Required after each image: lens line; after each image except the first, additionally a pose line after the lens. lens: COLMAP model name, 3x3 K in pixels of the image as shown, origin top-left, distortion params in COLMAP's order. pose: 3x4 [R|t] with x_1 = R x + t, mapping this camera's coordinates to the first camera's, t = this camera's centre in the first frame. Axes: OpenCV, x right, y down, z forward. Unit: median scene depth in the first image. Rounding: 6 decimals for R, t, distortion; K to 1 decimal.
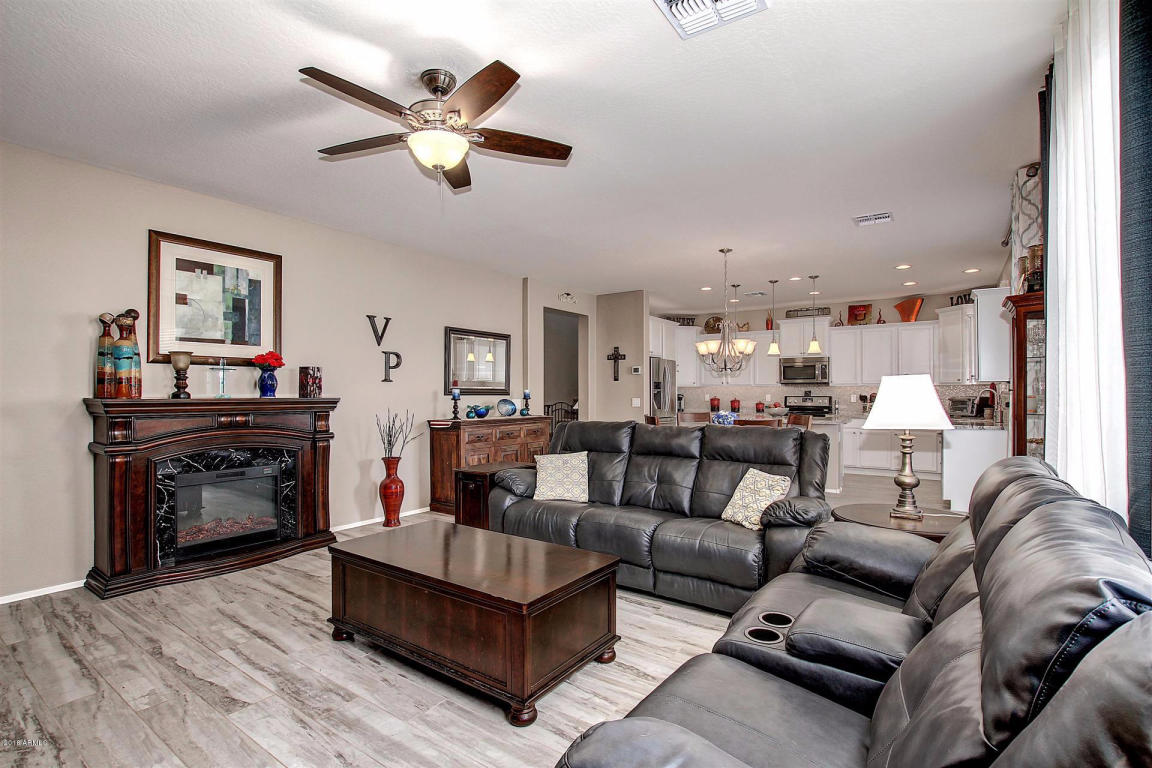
lens RADIAL K [[542.2, 0, 568.7], [0, 542.2, 385.9], [0, 0, 1]] dist [-0.028296, 0.000717]
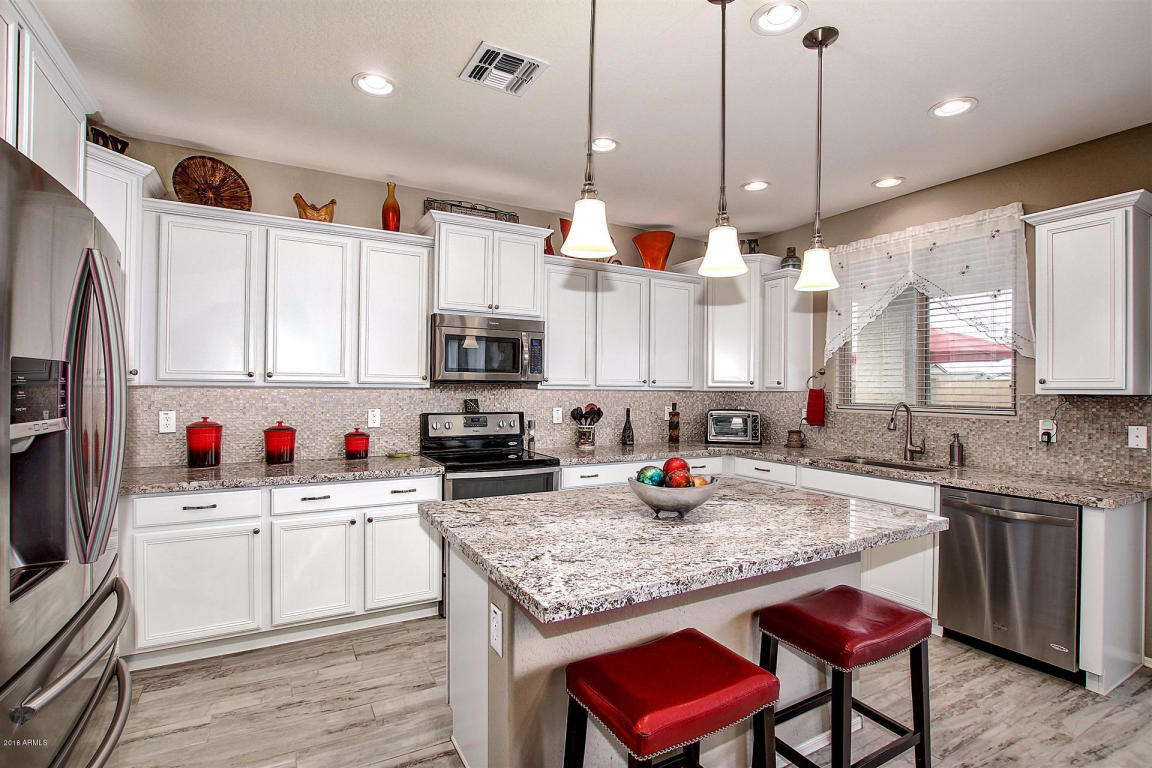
lens RADIAL K [[544.6, 0, 567.4], [0, 544.6, 388.6], [0, 0, 1]] dist [-0.029876, 0.001024]
pose [[0.426885, -0.000985, 0.904306, 0.162692], [-0.020312, 0.999737, 0.010677, -0.008938], [-0.904078, -0.022926, 0.426752, 1.293780]]
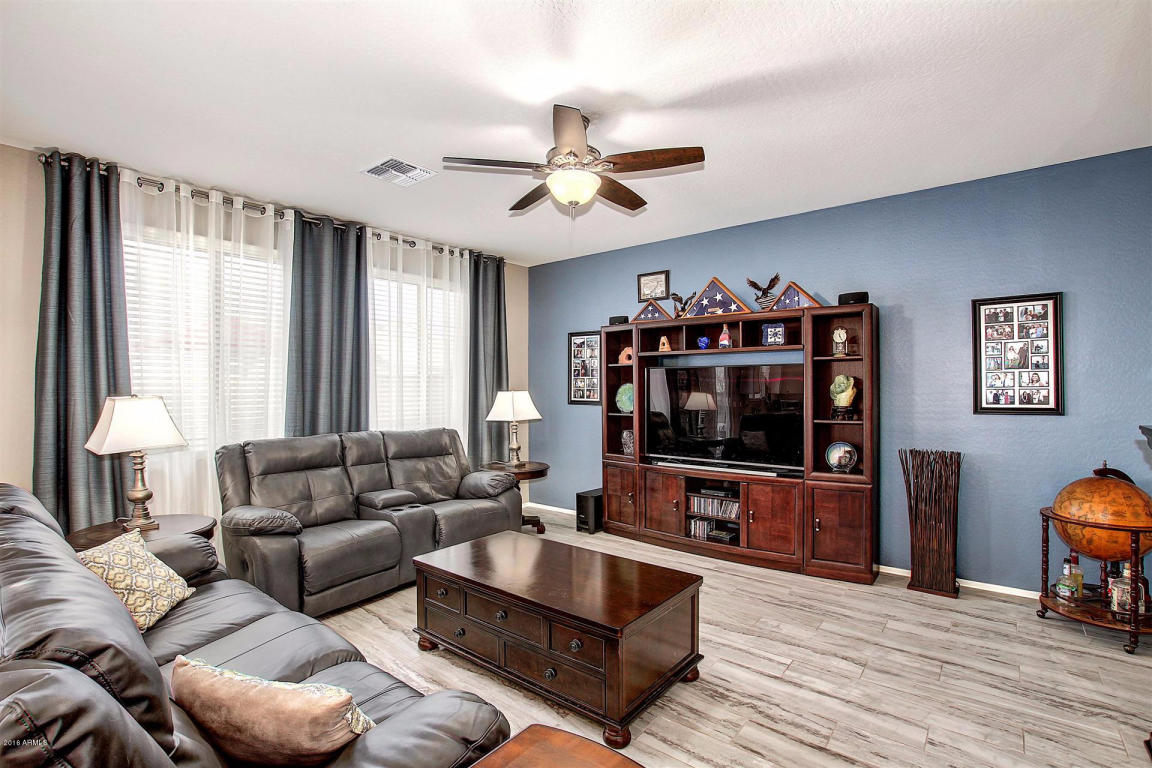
lens RADIAL K [[532.6, 0, 568.9], [0, 532.6, 386.8], [0, 0, 1]] dist [-0.031831, 0.001087]
pose [[-0.998060, 0.006037, 0.061970, -0.141414], [0.005549, 0.999952, -0.008052, -0.012937], [-0.062016, -0.007692, -0.998046, 0.987979]]
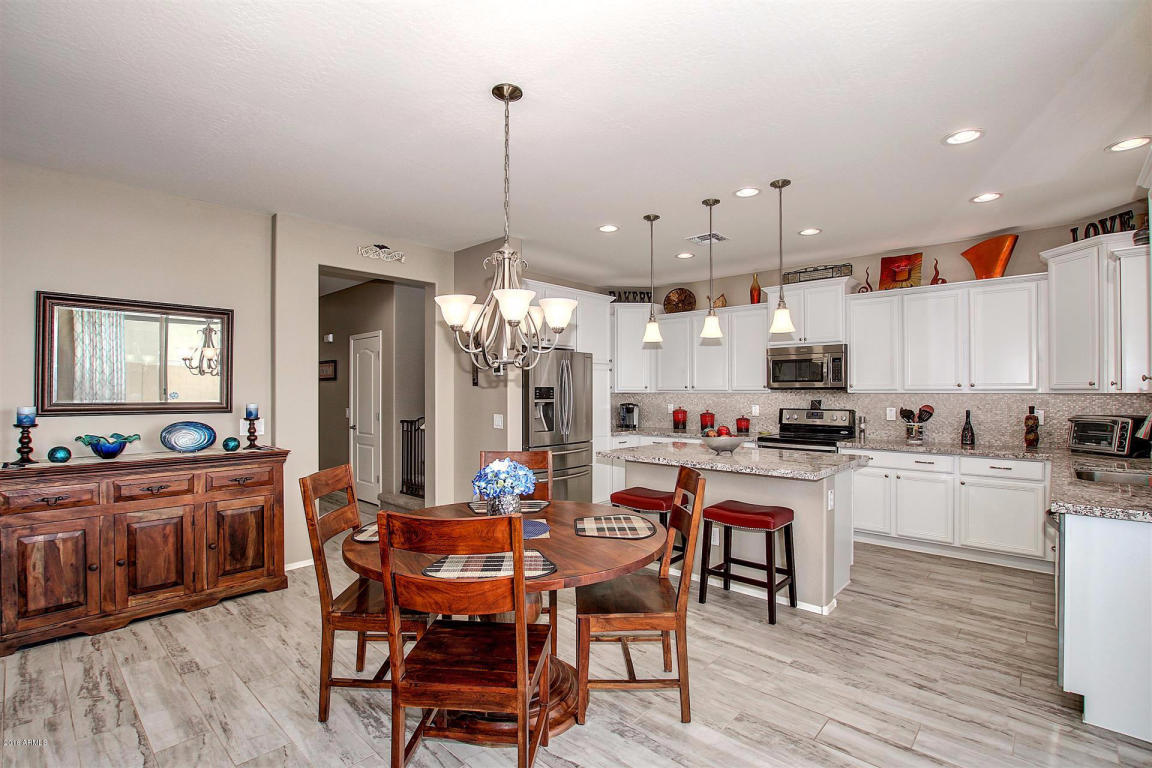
lens RADIAL K [[532.6, 0, 568.9], [0, 532.6, 386.8], [0, 0, 1]] dist [-0.031831, 0.001087]
pose [[0.990927, -0.002681, -0.134377, 0.418703], [0.002867, 0.999995, 0.001185, -0.013544], [0.134373, -0.001559, 0.990930, 0.617567]]
